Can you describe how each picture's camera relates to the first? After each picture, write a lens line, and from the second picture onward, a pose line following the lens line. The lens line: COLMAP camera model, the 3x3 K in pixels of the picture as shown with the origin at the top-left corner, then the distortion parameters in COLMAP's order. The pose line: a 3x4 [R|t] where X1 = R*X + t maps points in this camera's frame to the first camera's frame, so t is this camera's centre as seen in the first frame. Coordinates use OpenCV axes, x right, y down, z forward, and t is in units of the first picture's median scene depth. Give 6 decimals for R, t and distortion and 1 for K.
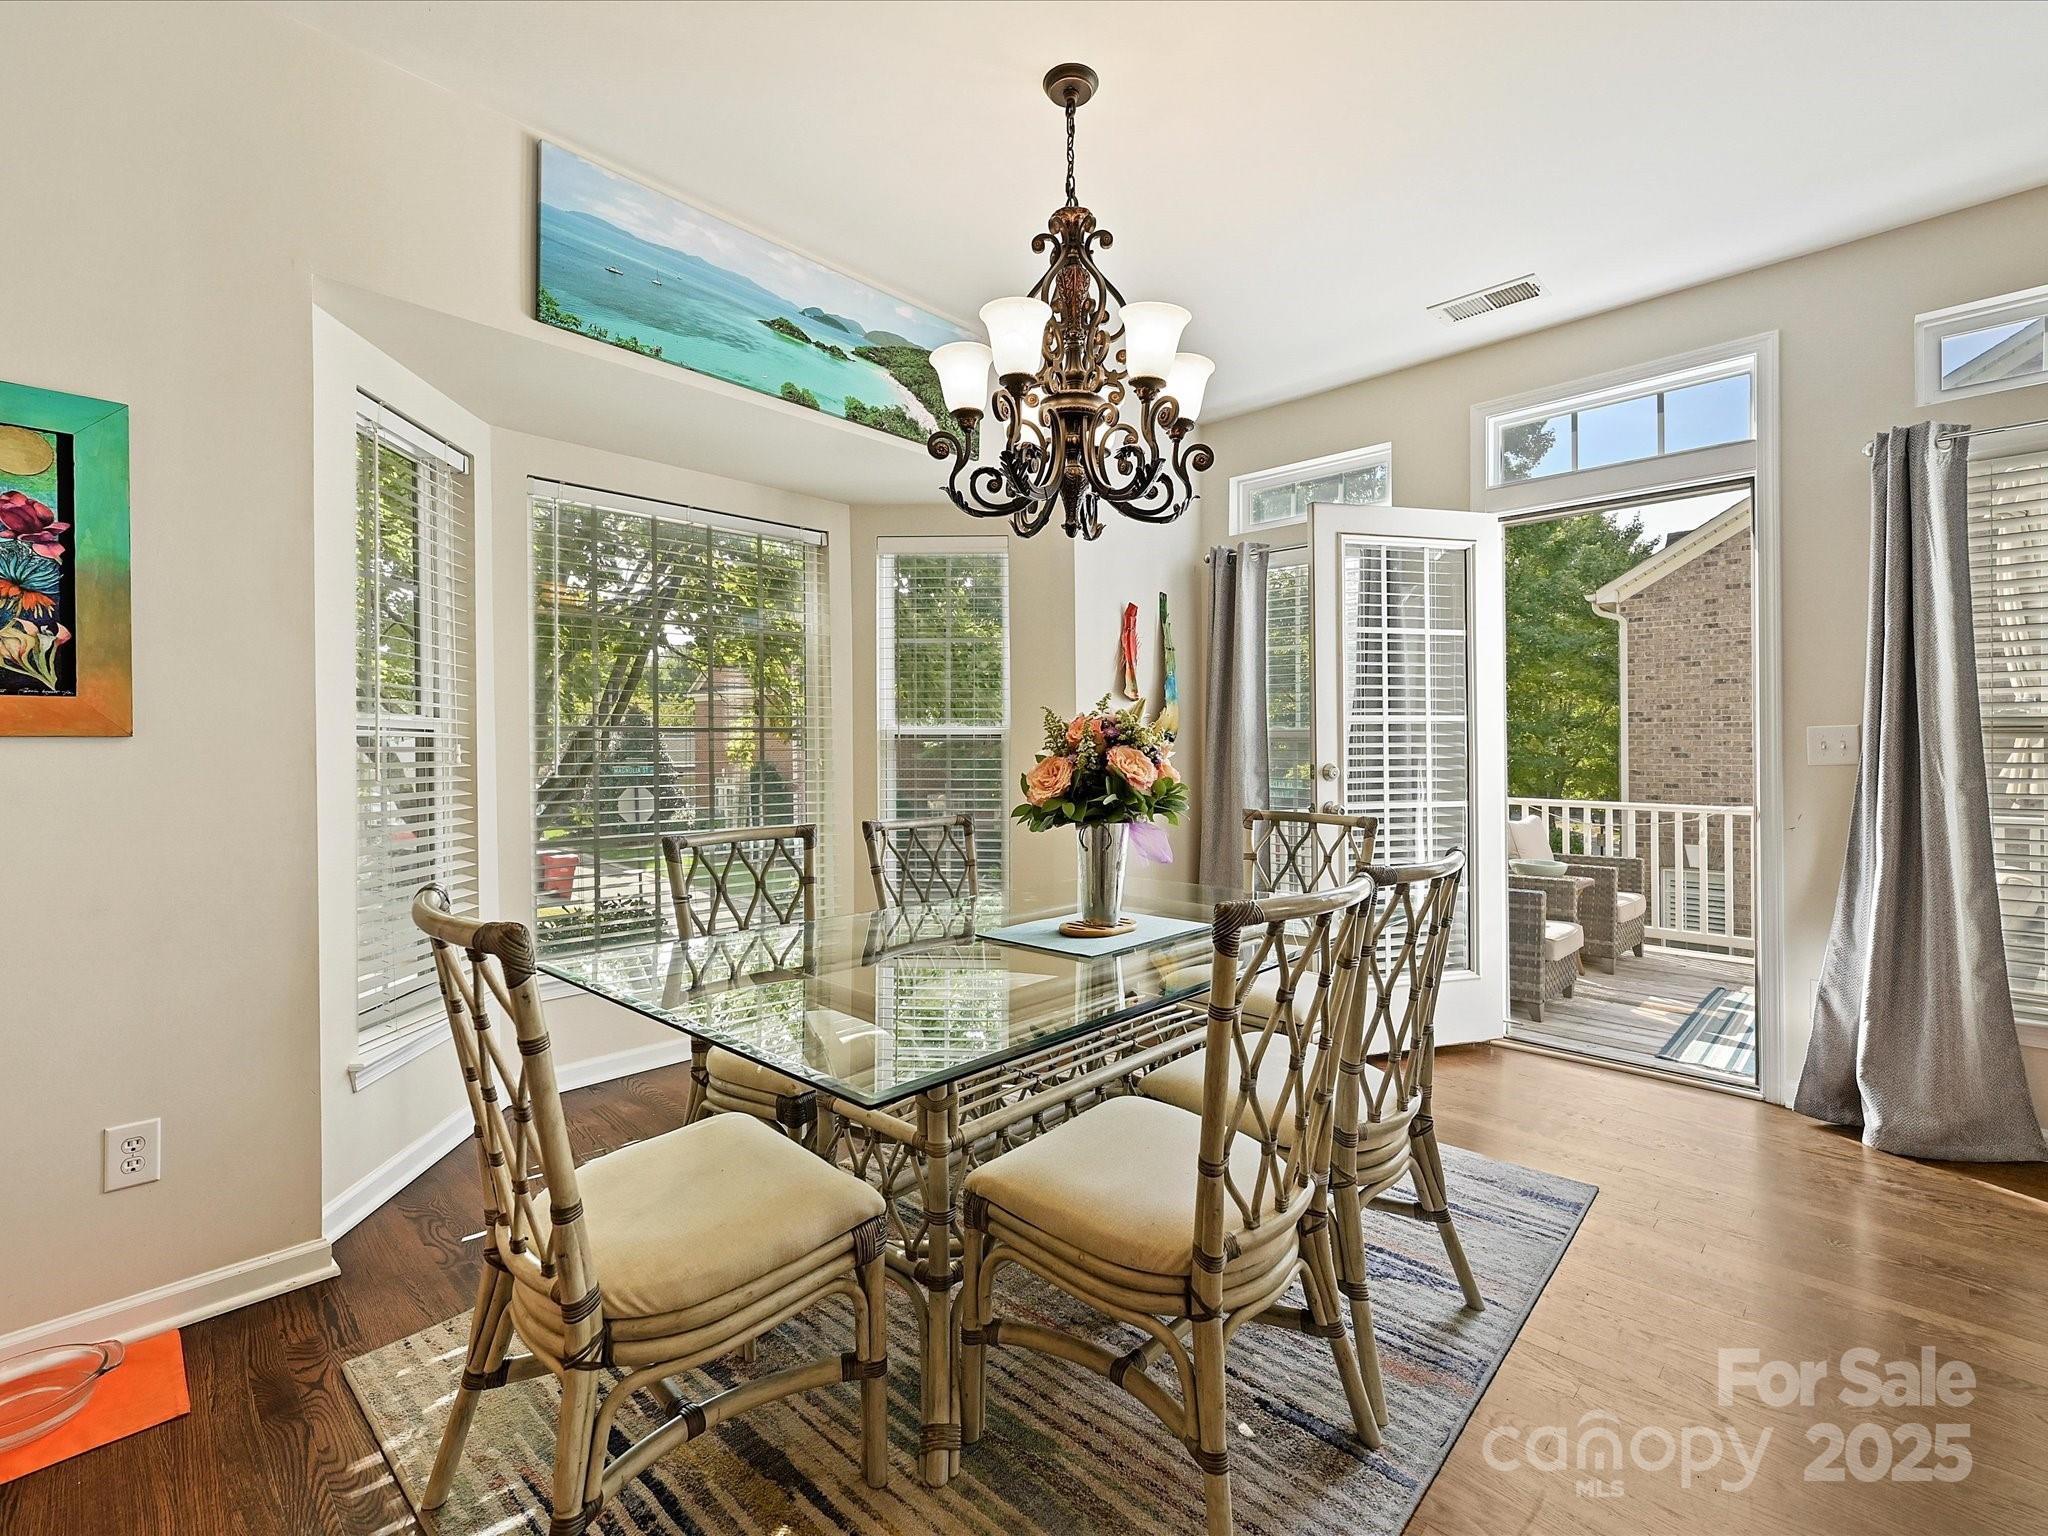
lens RADIAL K [[938.2, 0, 1022.1], [0, 938.2, 739.4], [0, 0, 1]] dist [0.003823, 0.000487]
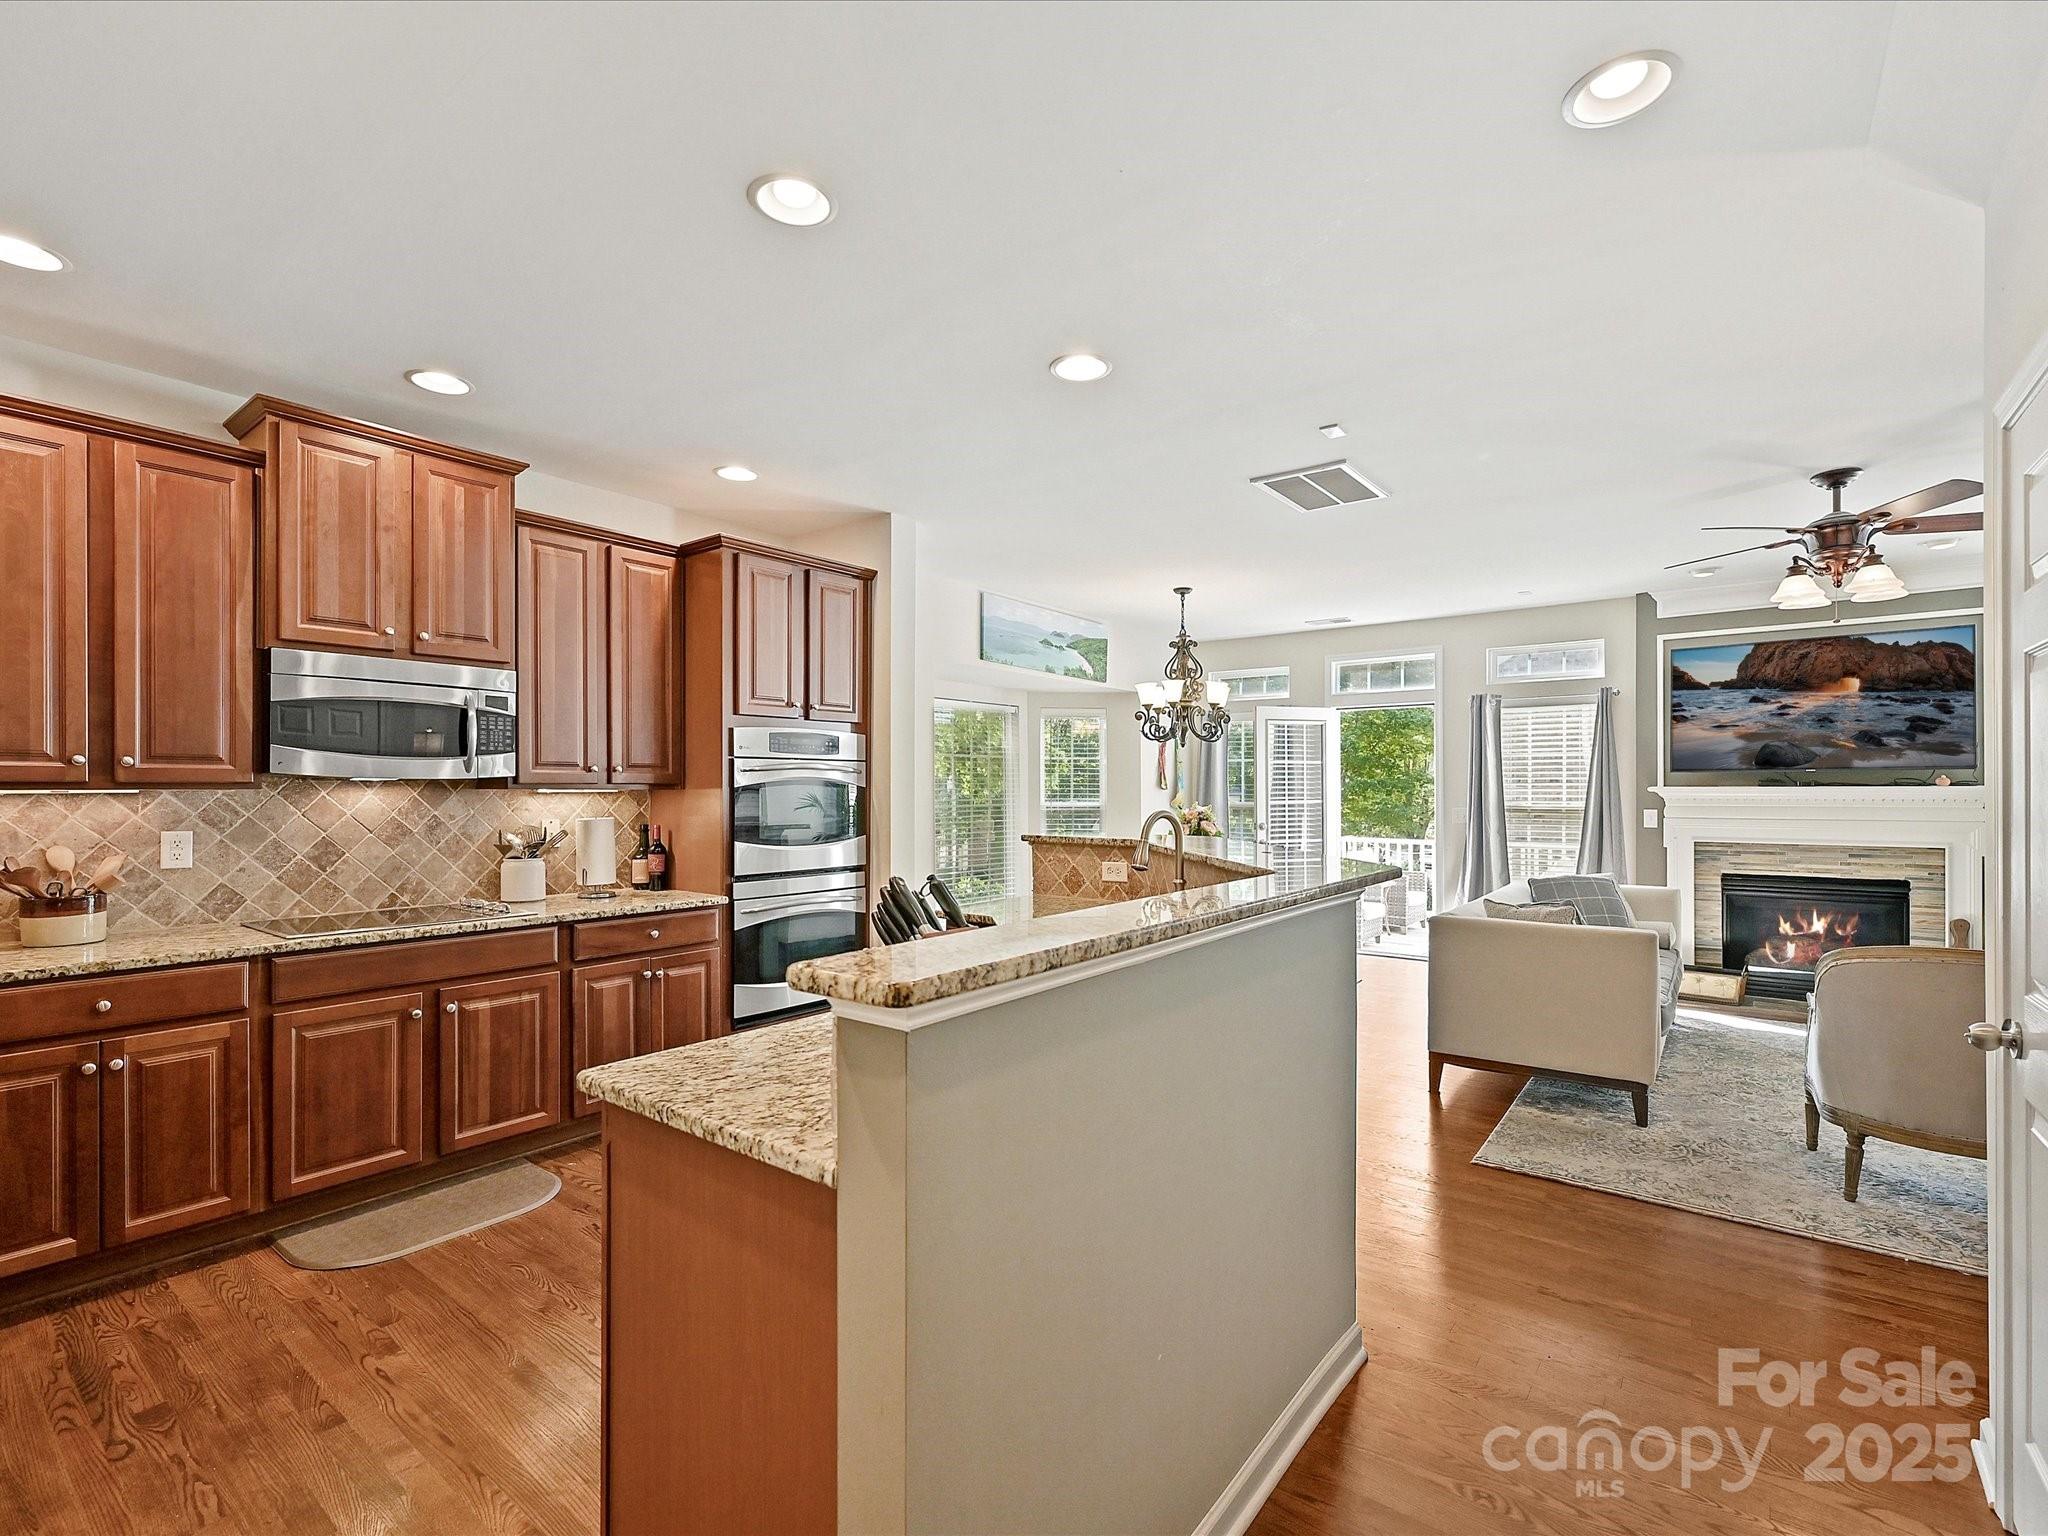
lens RADIAL K [[928.8, 0, 1024.4], [0, 928.8, 786.7], [0, 0, 1]] dist [-0.000965, -0.000077]
pose [[0.995190, 0.002637, 0.097931, -0.512727], [-0.003309, 0.999972, 0.006702, -0.080696], [-0.097911, -0.006994, 0.995171, -1.294948]]
